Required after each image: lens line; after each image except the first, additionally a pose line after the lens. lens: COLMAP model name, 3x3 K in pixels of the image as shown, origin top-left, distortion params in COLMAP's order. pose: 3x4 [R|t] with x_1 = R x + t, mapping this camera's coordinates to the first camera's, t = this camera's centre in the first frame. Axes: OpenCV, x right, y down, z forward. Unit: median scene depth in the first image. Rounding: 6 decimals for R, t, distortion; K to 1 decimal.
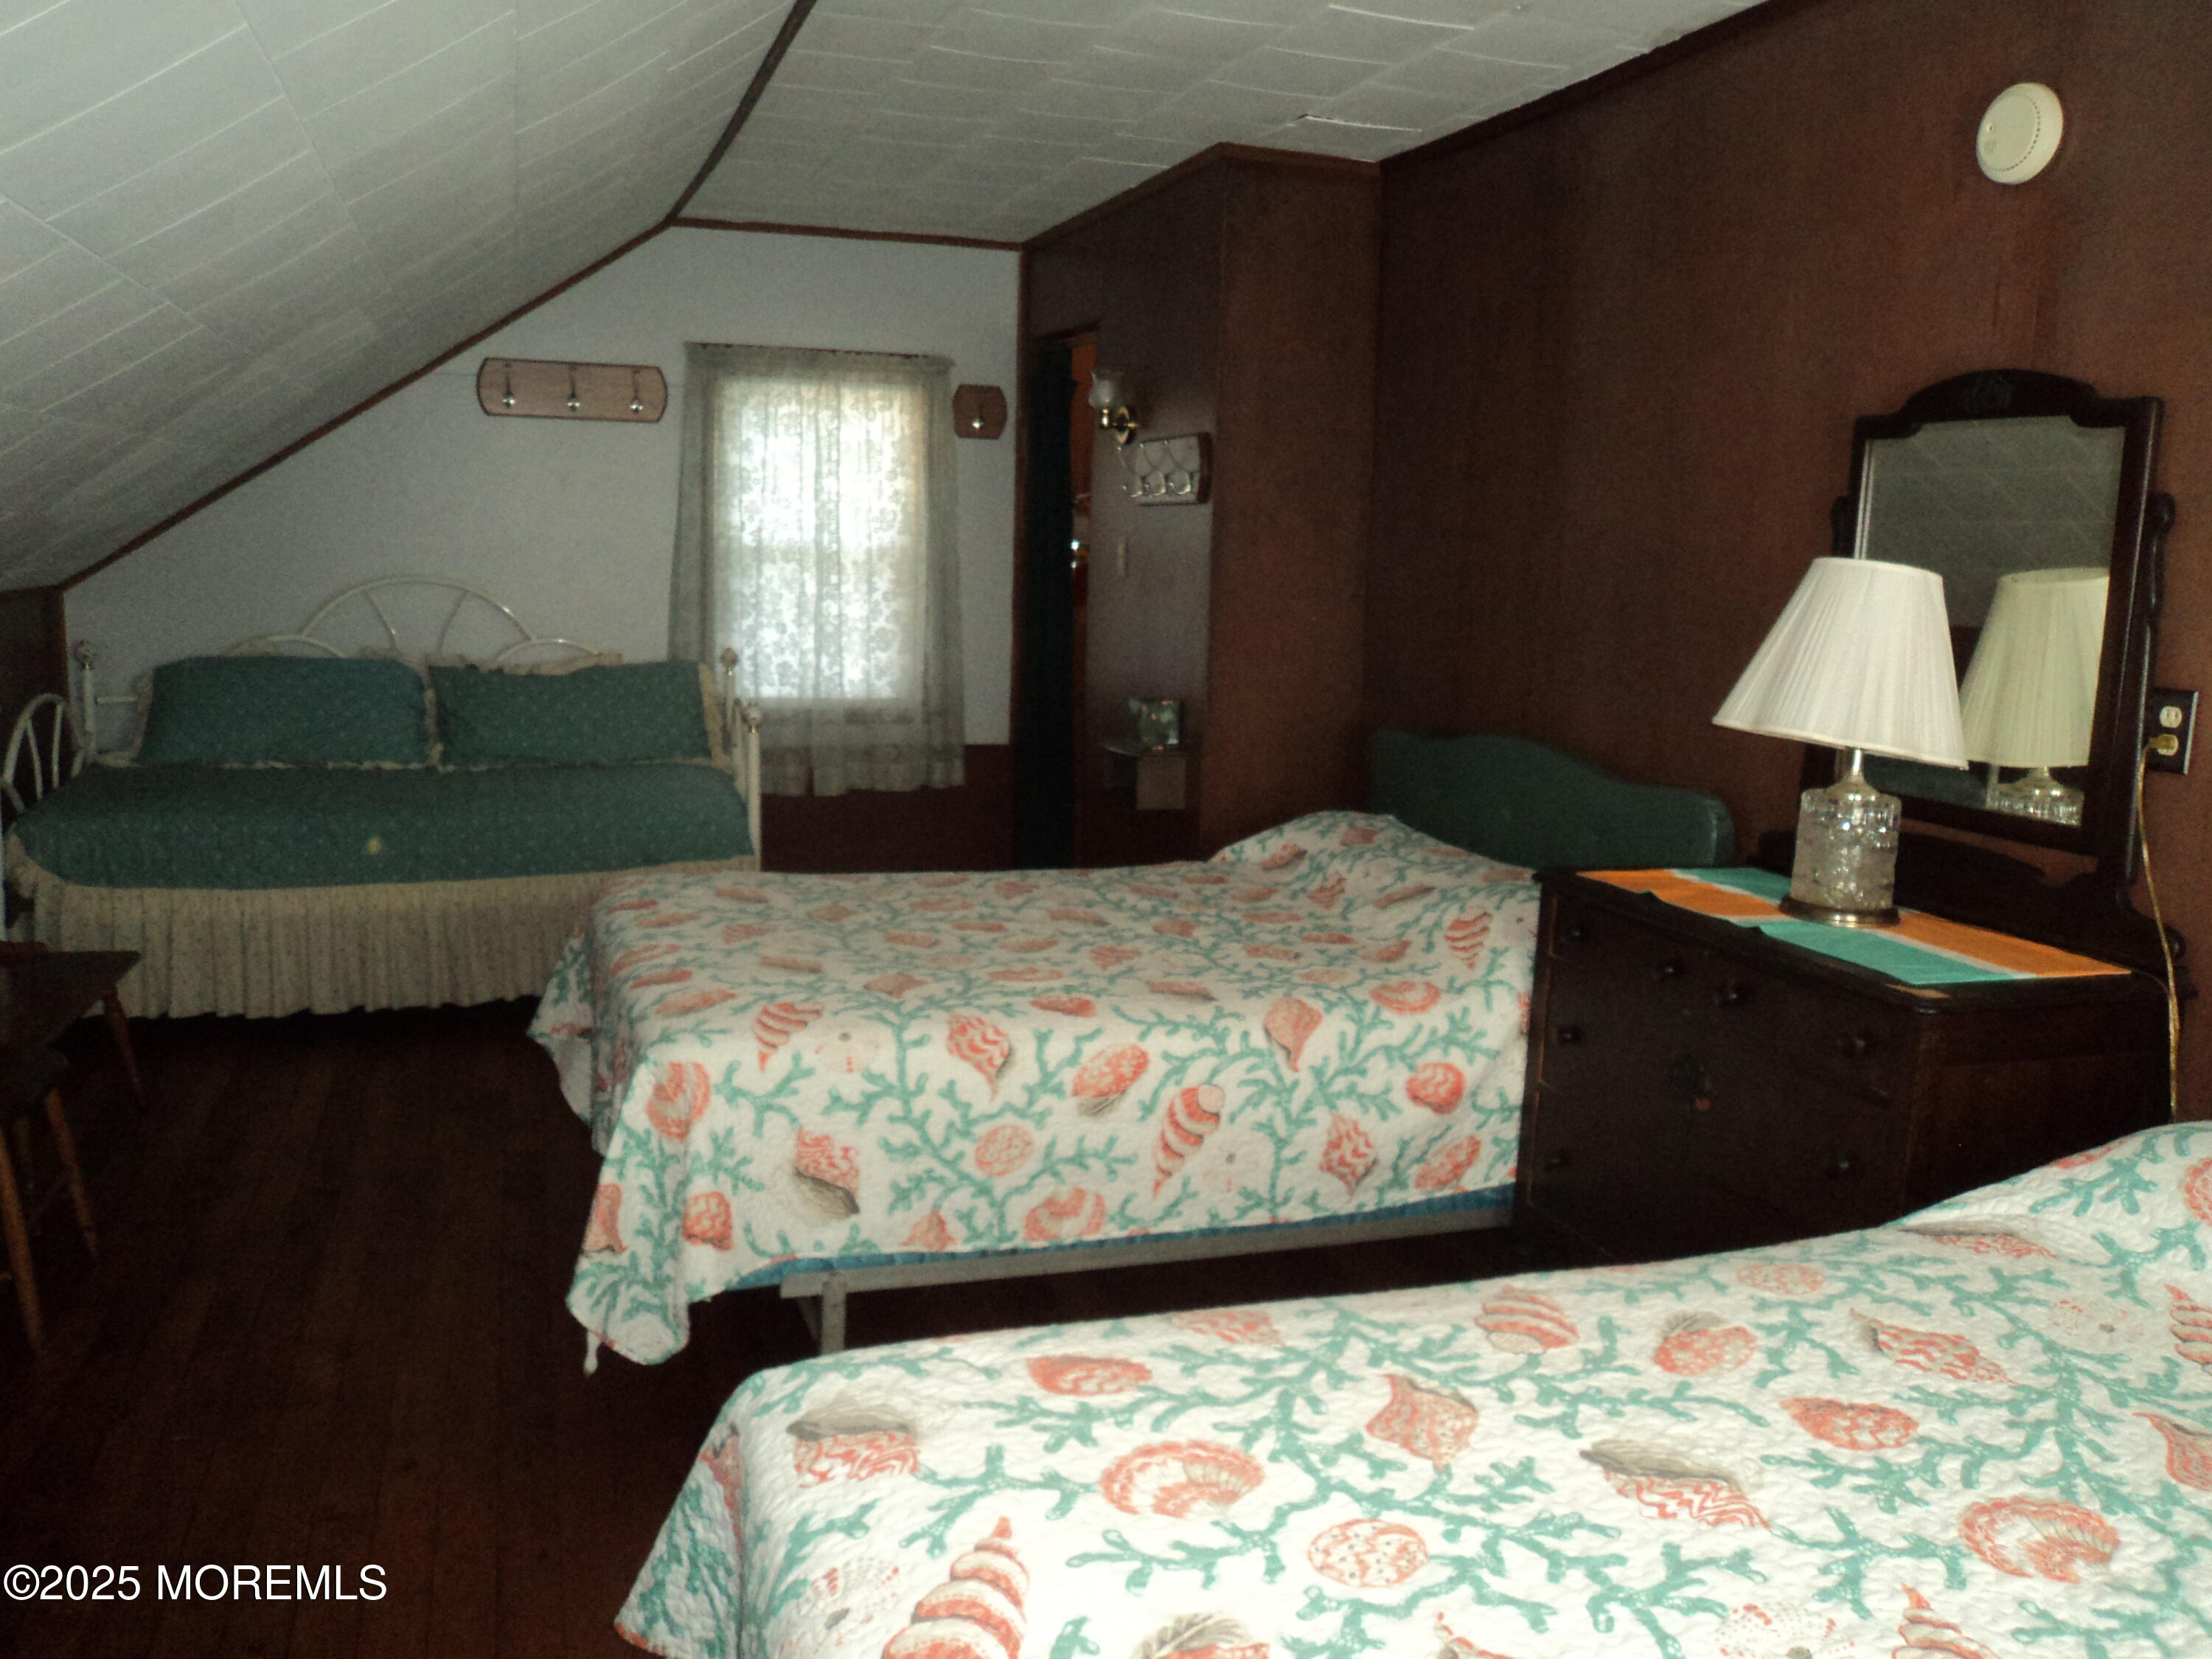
lens RADIAL K [[1782.6, 0, 1110.6], [0, 1782.6, 823.2], [0, 0, 1]] dist [-0.032445, 0.015575]
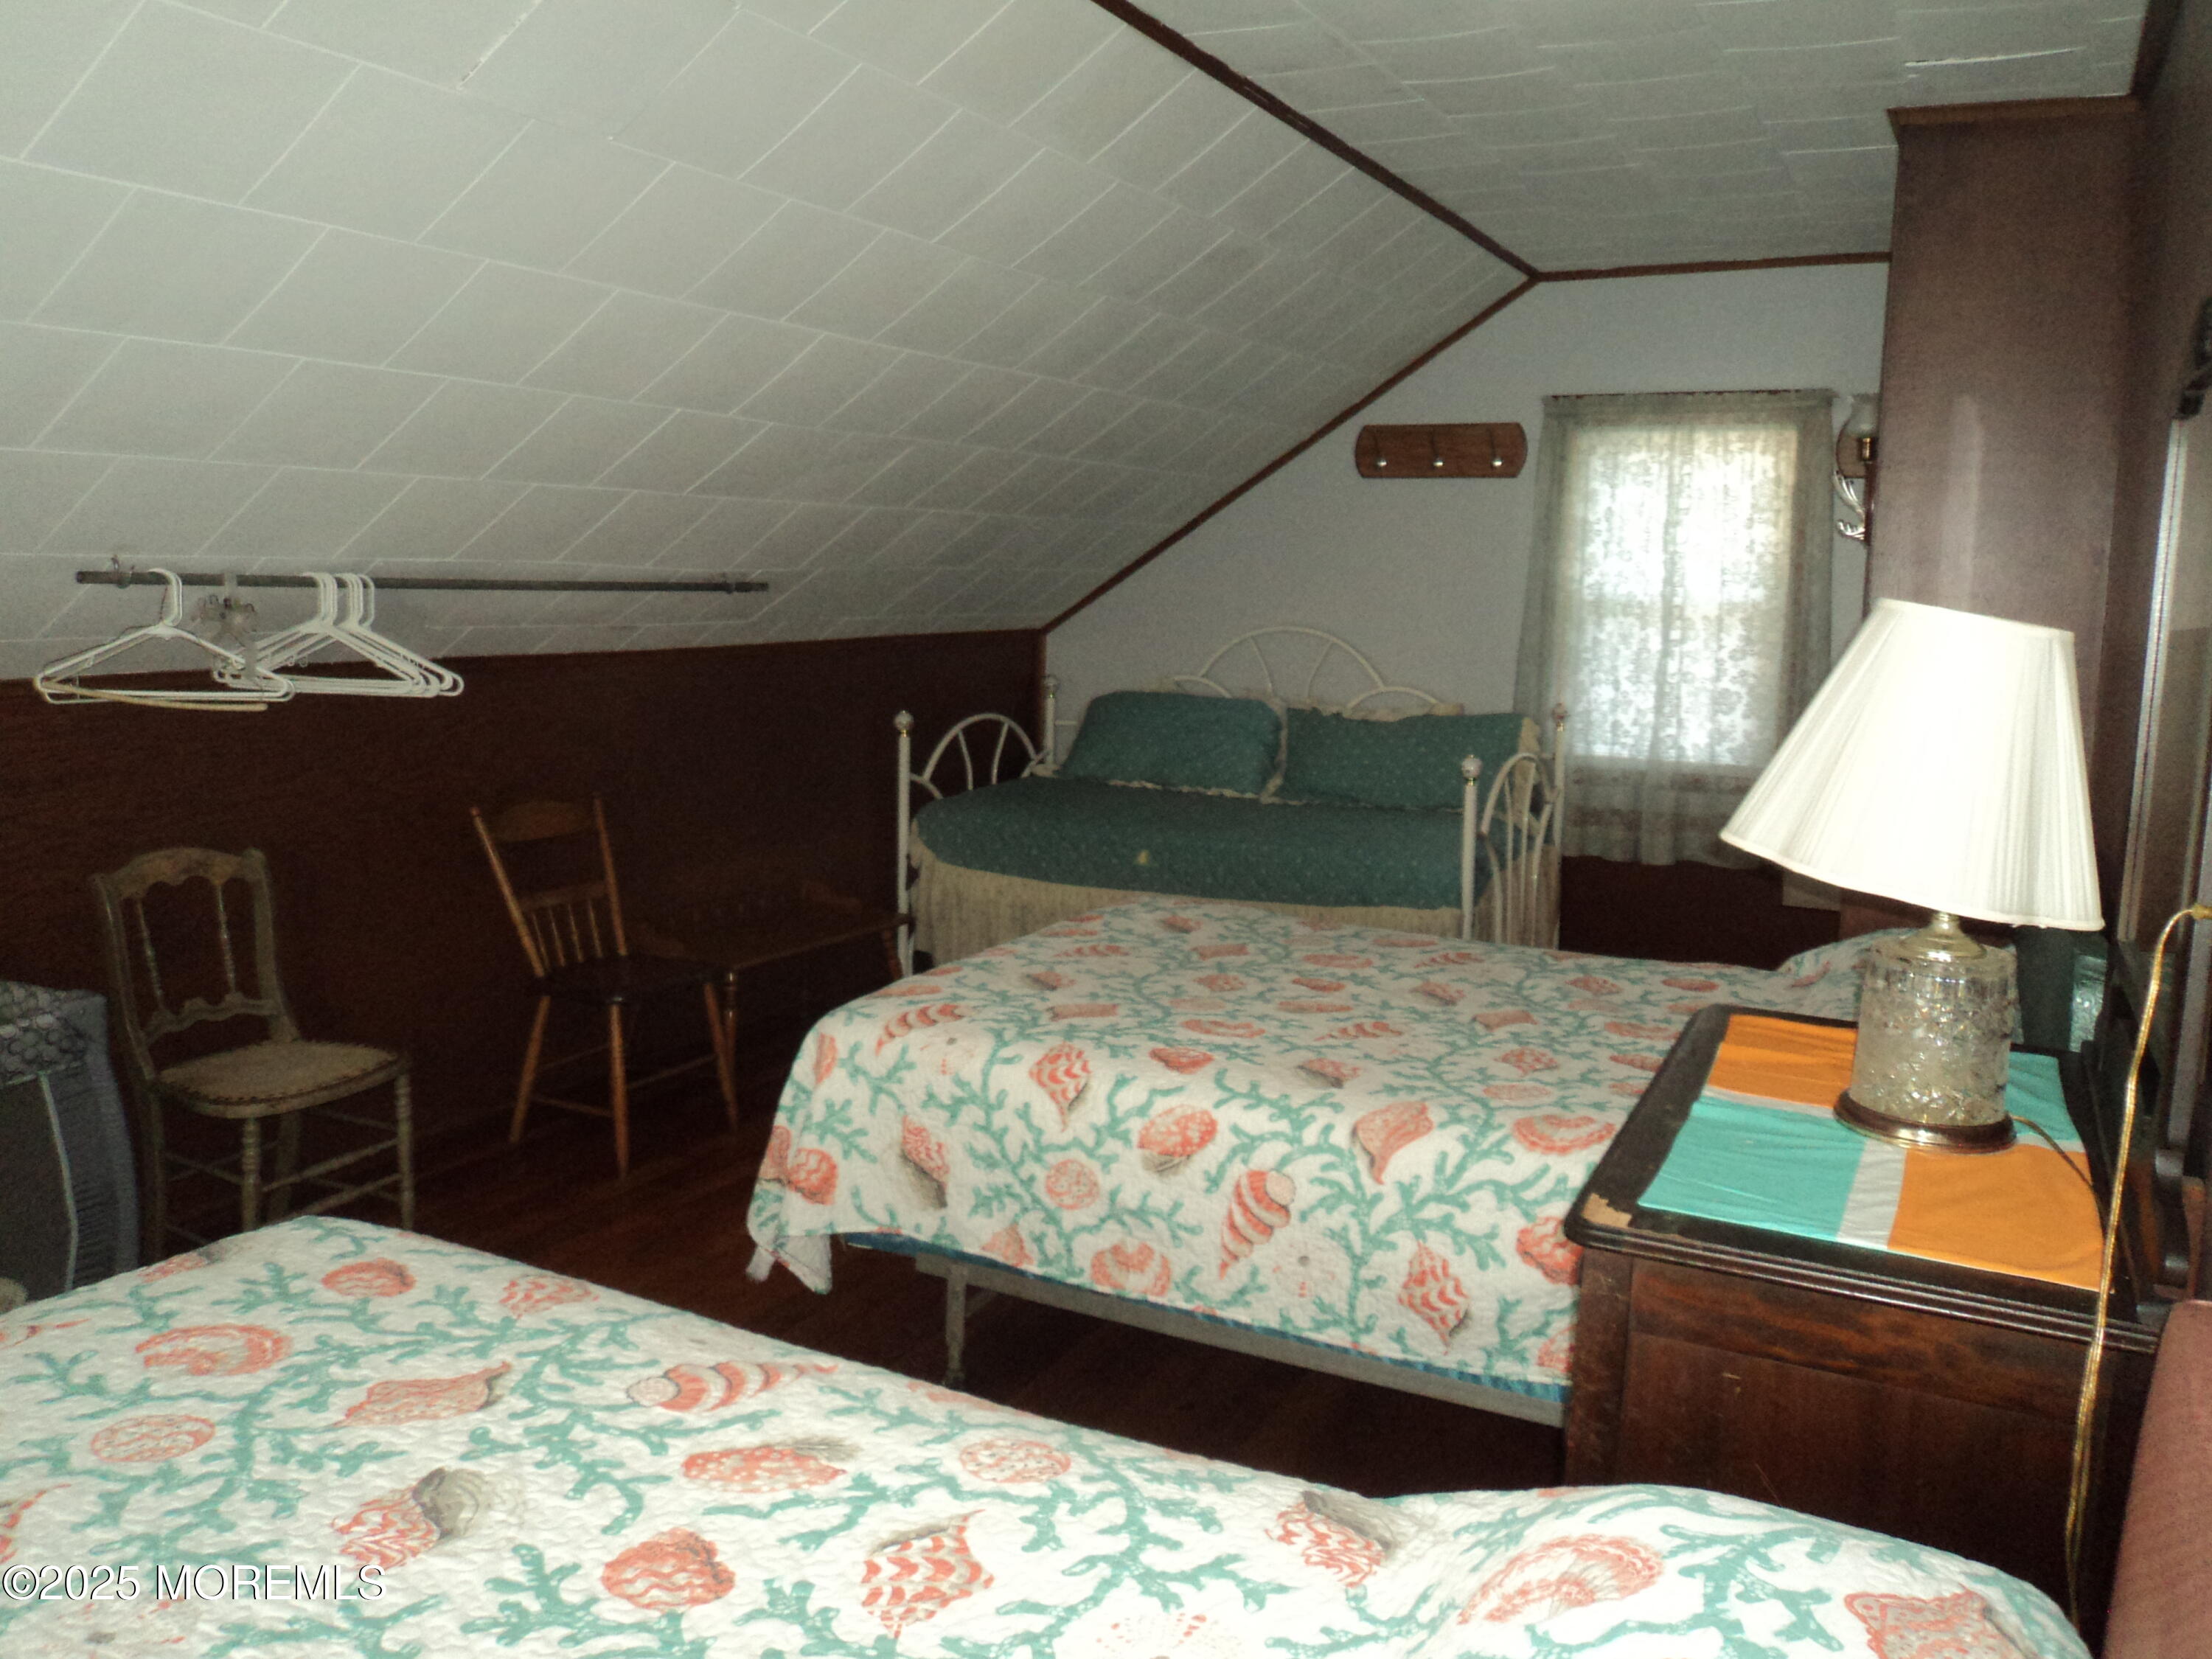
lens RADIAL K [[1782.6, 0, 1110.6], [0, 1782.6, 823.2], [0, 0, 1]] dist [-0.032445, 0.015575]
pose [[0.688251, 0.086025, -0.720354, 0.641457], [-0.112163, 0.993623, 0.011494, -0.032407], [0.716749, 0.072887, 0.693511, 0.291955]]
